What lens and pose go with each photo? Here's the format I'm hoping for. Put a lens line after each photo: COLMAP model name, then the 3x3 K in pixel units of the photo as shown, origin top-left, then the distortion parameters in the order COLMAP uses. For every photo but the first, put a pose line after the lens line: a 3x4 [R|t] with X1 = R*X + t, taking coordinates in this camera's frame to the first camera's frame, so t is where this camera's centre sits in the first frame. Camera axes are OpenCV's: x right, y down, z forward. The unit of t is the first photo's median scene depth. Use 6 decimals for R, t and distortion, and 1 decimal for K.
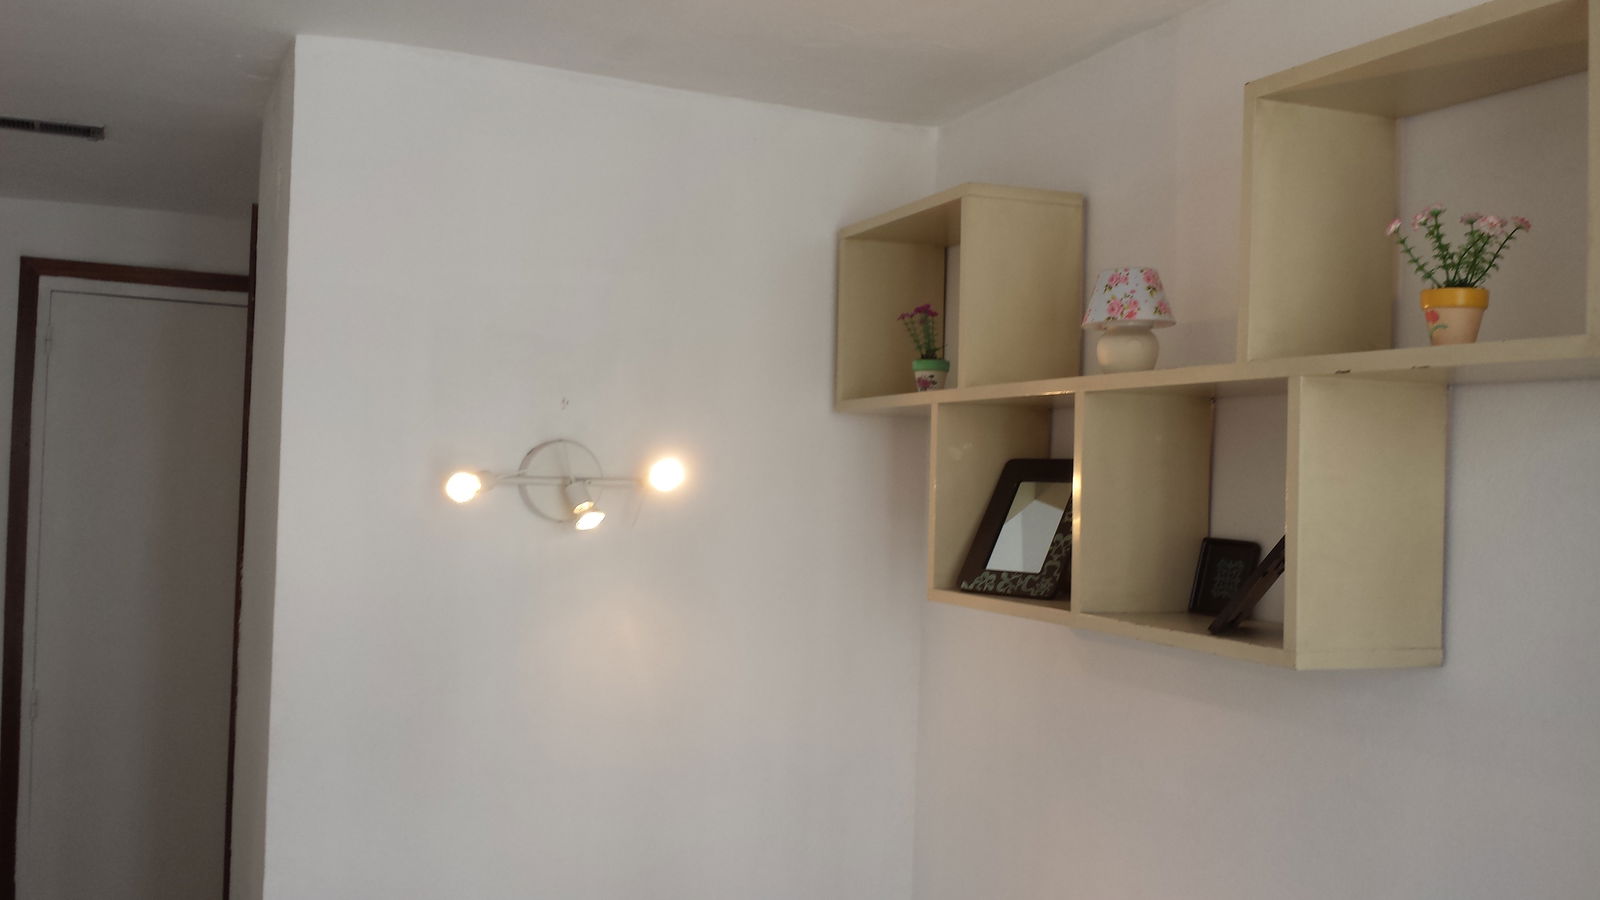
lens RADIAL K [[1510.5, 0, 800.0], [0, 1510.5, 450.0], [0, 0, 1]] dist [0.006948, -0.006349]
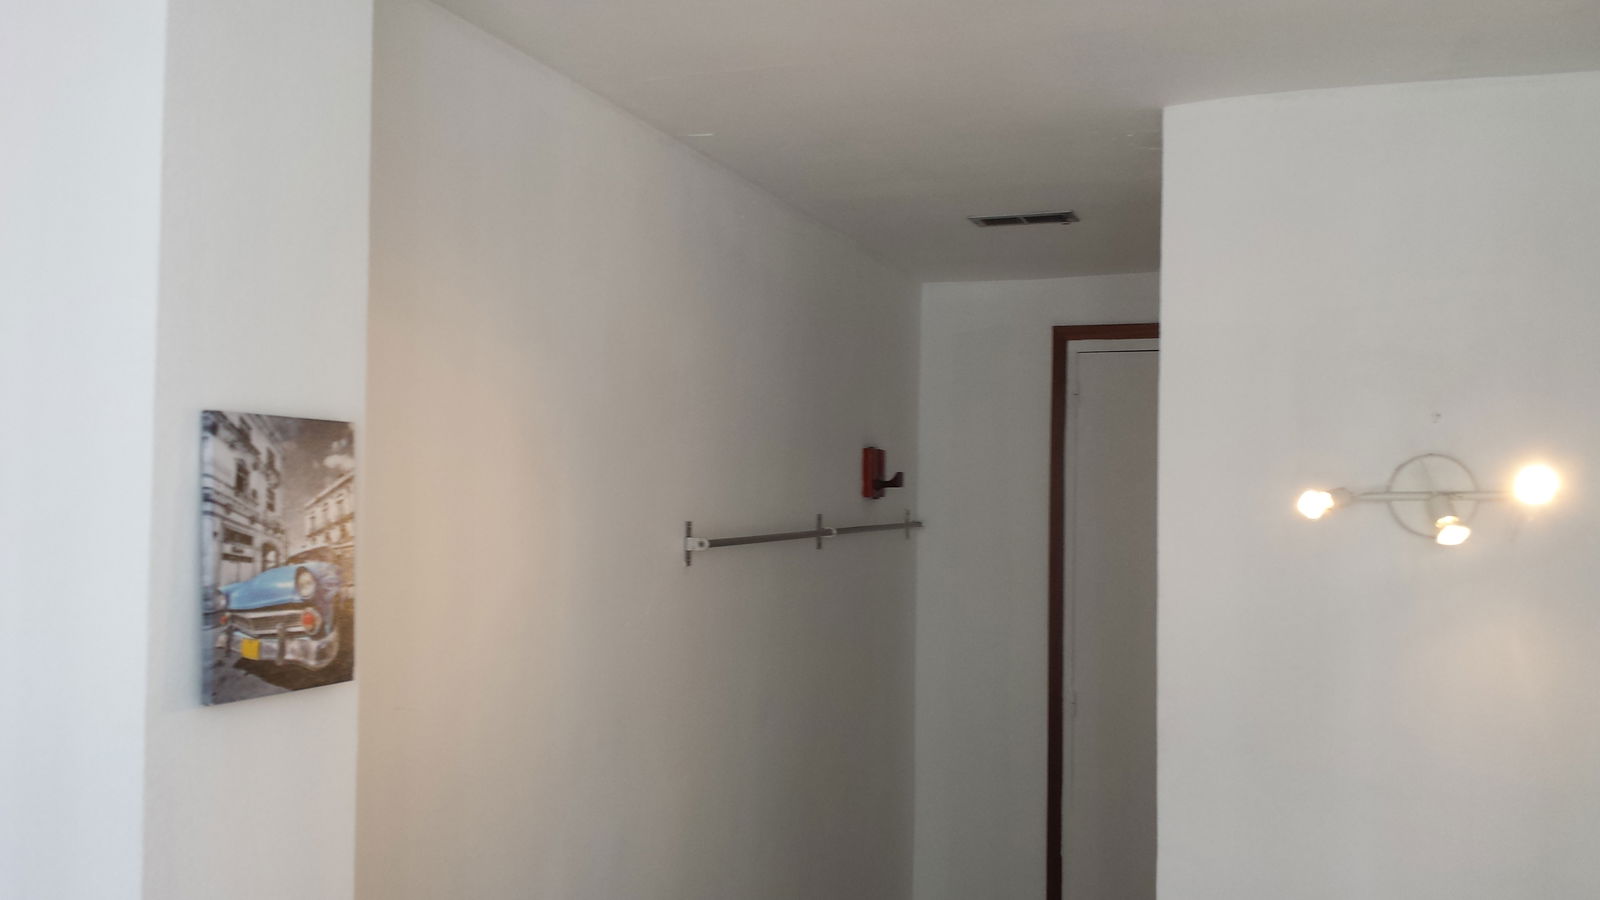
lens RADIAL K [[1510.5, 0, 800.0], [0, 1510.5, 450.0], [0, 0, 1]] dist [0.006948, -0.006349]
pose [[0.722022, -0.052874, -0.689847, 0.228518], [0.033352, 0.998576, -0.041630, 0.018064], [0.691066, 0.007050, 0.722757, 0.000589]]
